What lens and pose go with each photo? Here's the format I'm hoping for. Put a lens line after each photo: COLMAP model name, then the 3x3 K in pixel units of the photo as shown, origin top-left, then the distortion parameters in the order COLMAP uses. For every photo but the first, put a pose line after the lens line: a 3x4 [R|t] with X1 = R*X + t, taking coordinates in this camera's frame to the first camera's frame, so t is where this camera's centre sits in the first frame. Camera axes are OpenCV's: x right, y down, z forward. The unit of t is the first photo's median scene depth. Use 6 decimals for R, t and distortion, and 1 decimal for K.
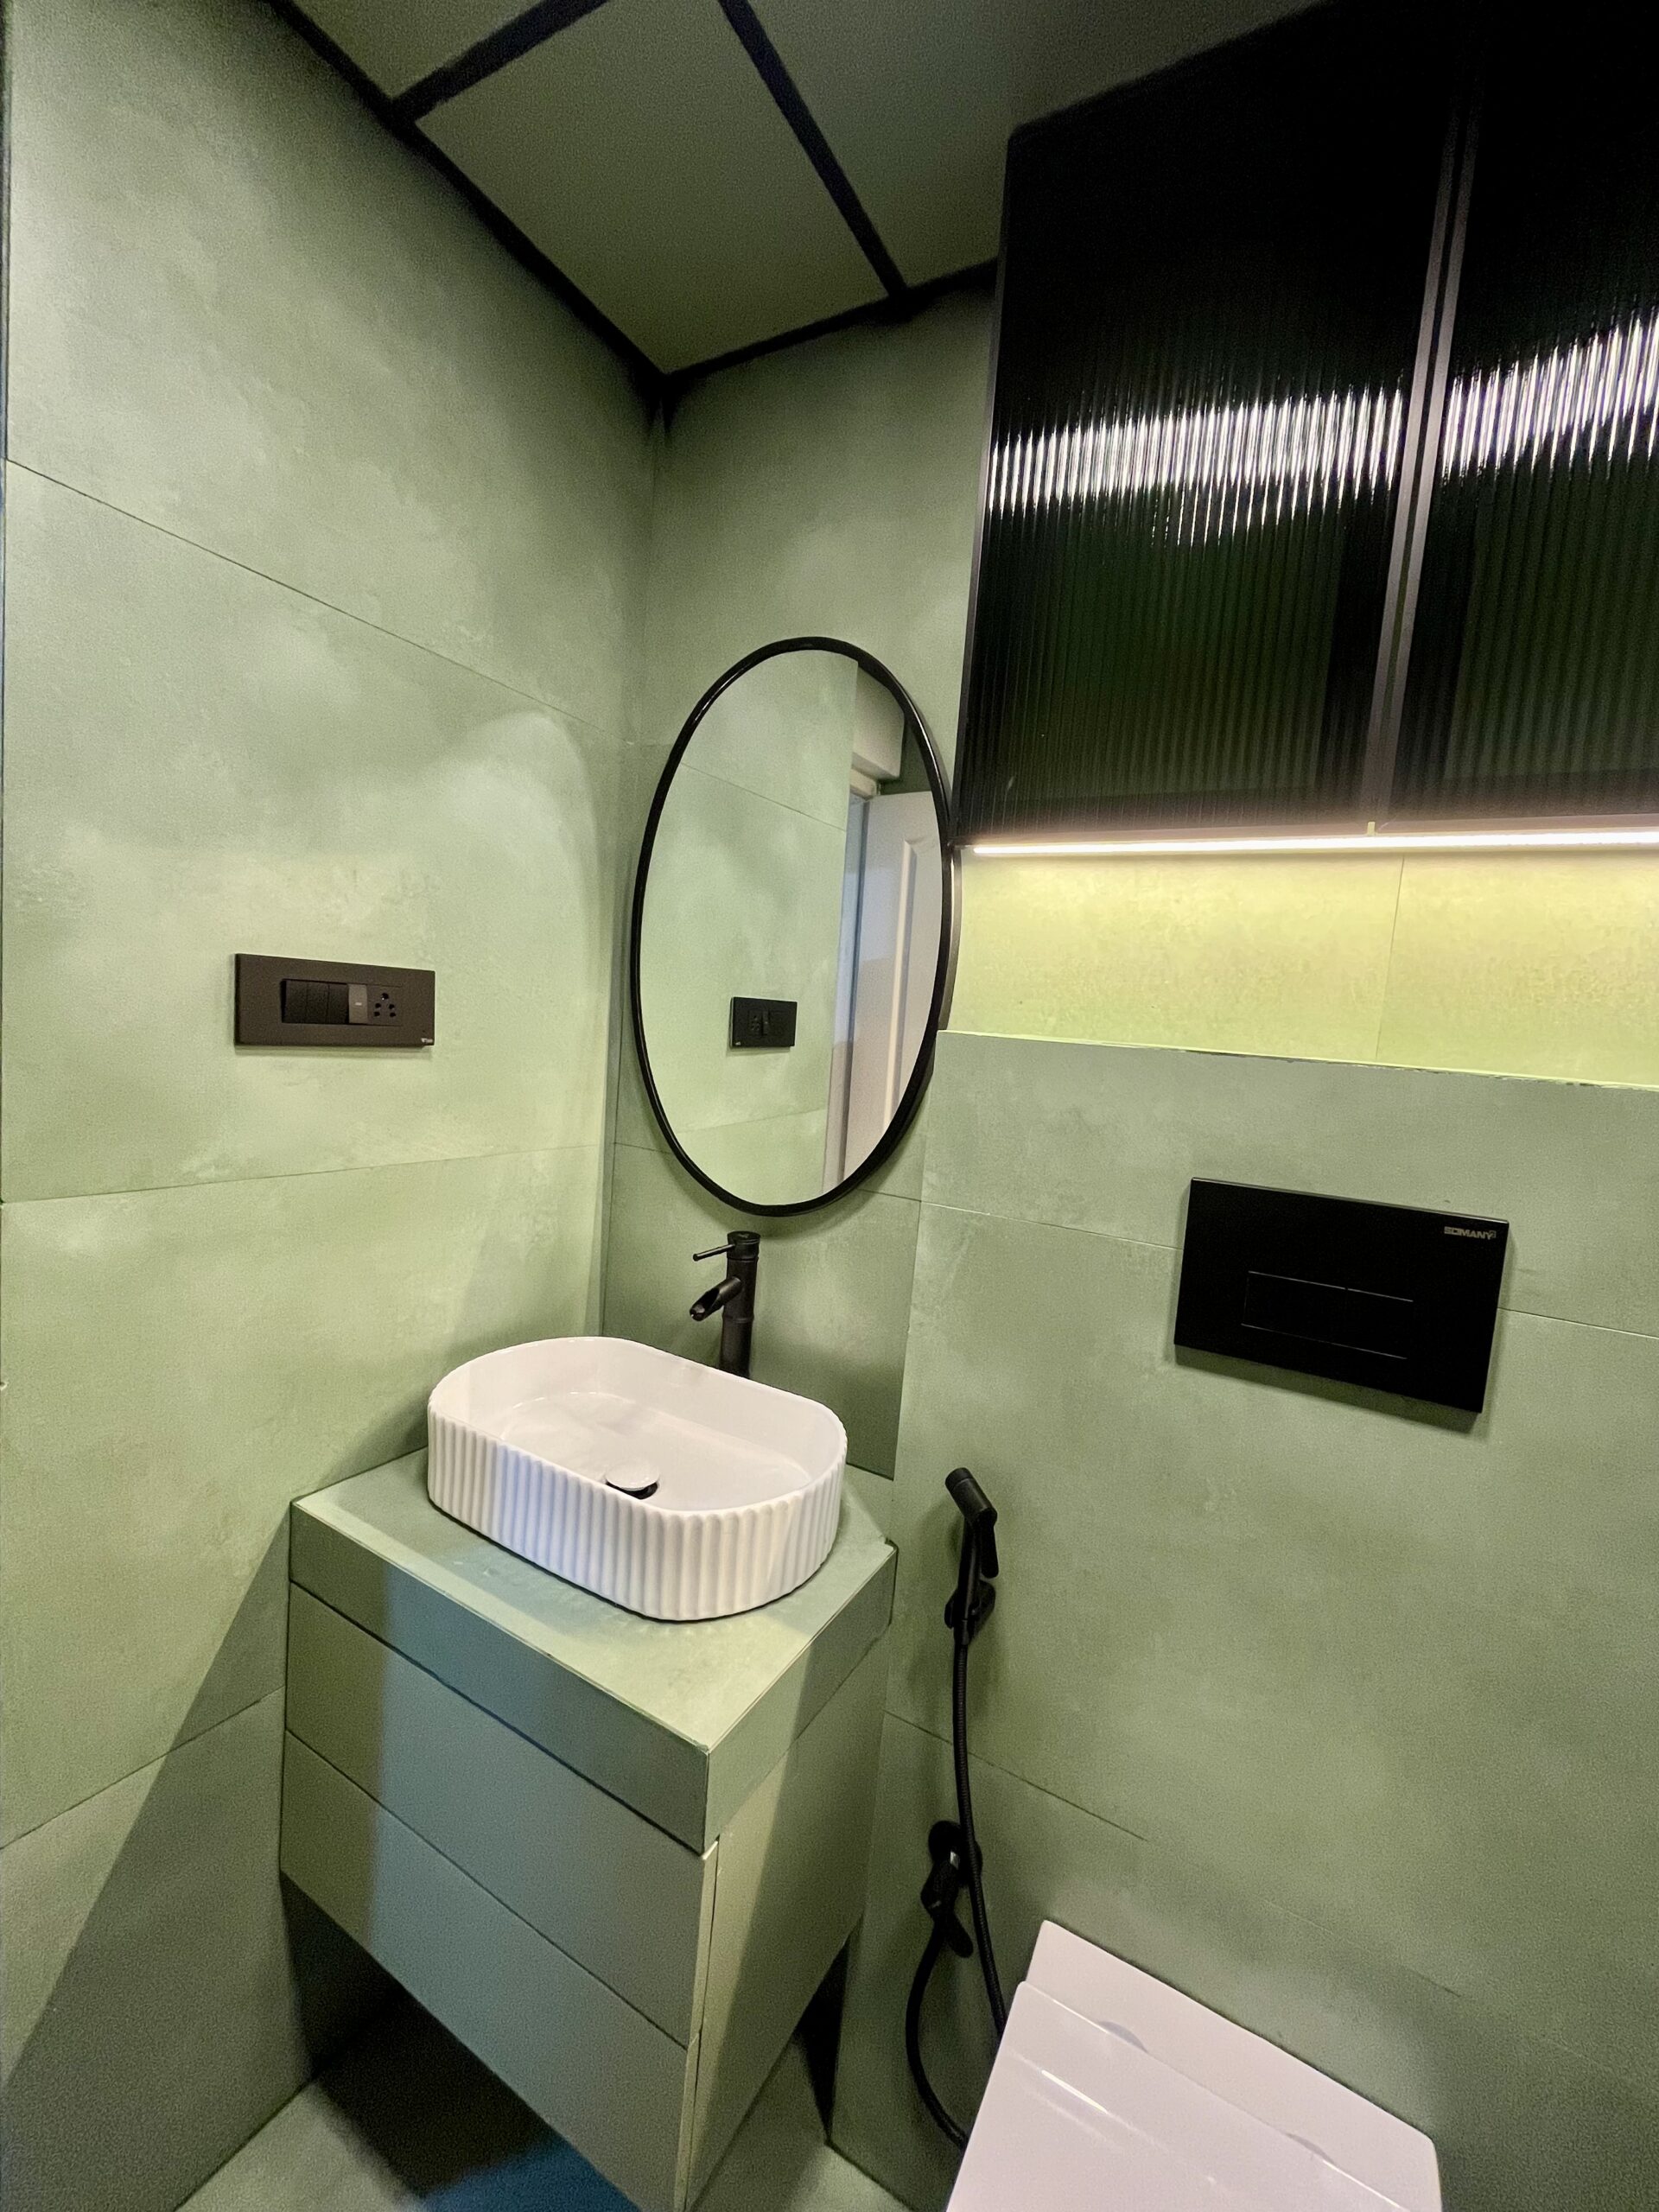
lens RADIAL K [[897.1, 0, 823.7], [0, 897.1, 1103.0], [0, 0, 1]] dist [-0.005114, 0.000173]
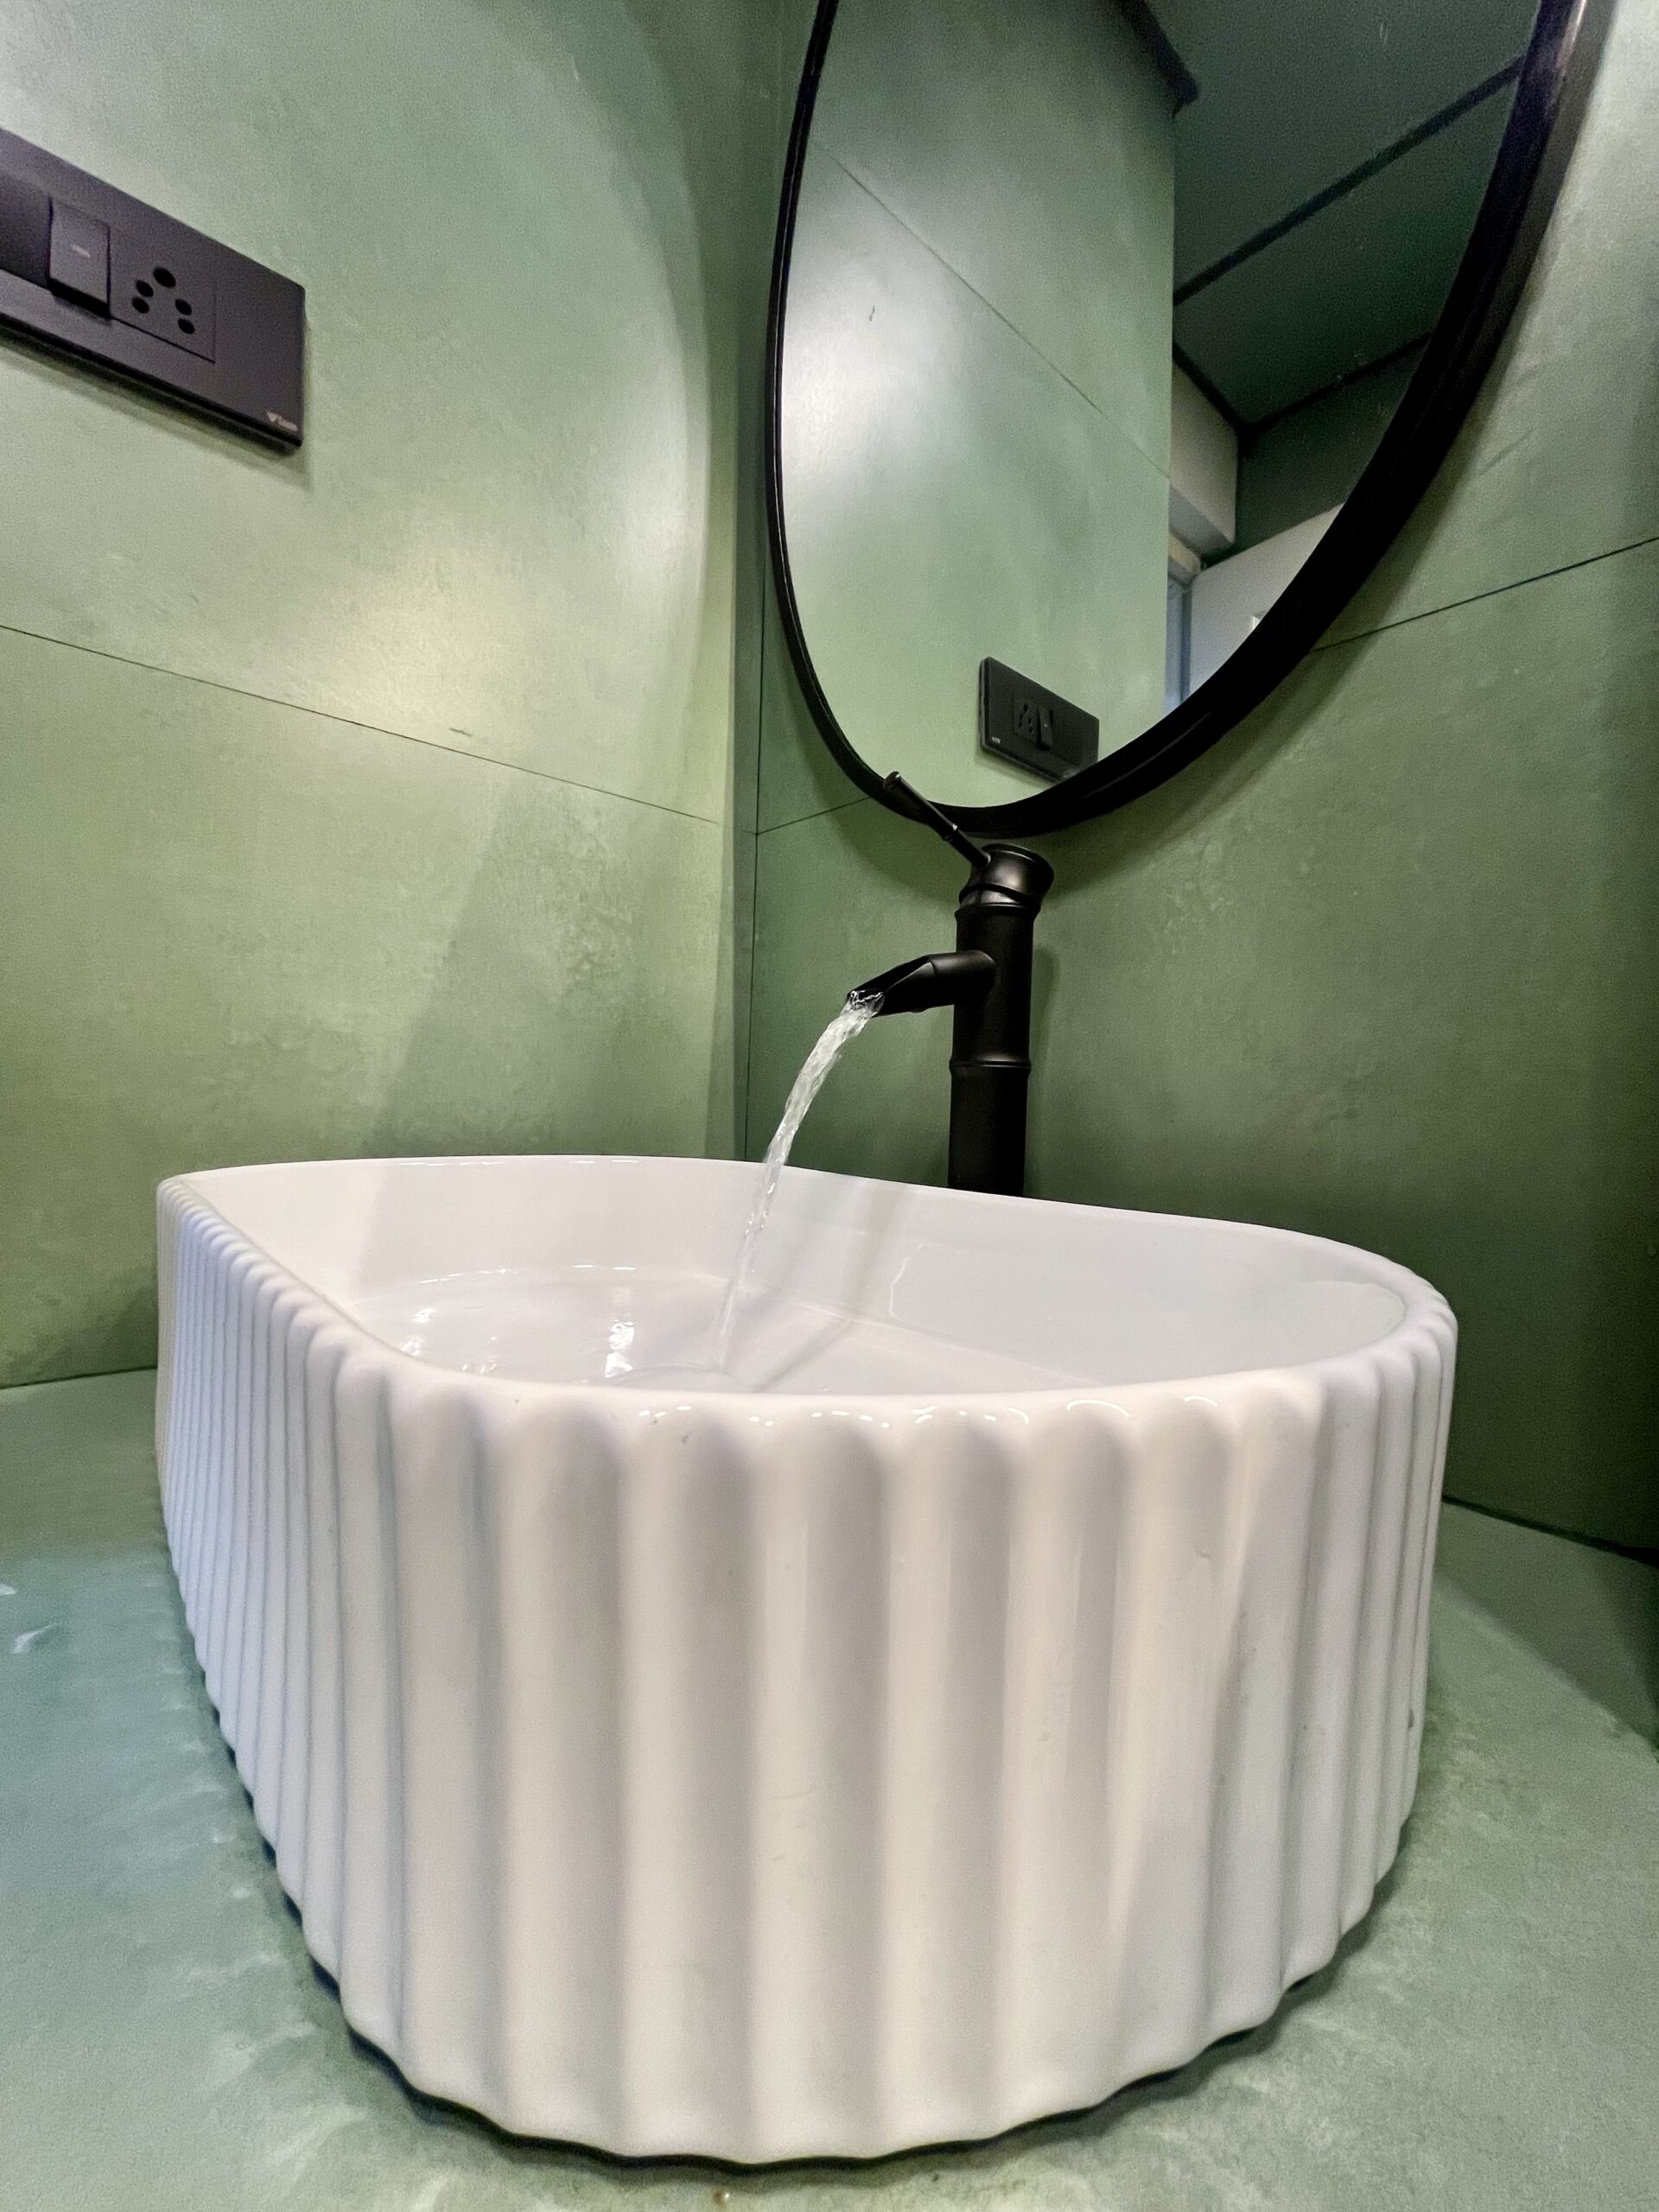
lens RADIAL K [[897.1, 0, 823.7], [0, 897.1, 1103.0], [0, 0, 1]] dist [-0.005114, 0.000173]
pose [[0.946486, -0.049363, -0.318947, -0.040460], [0.015731, 0.994116, -0.107176, 0.305867], [0.322361, 0.096424, 0.941693, 0.622512]]
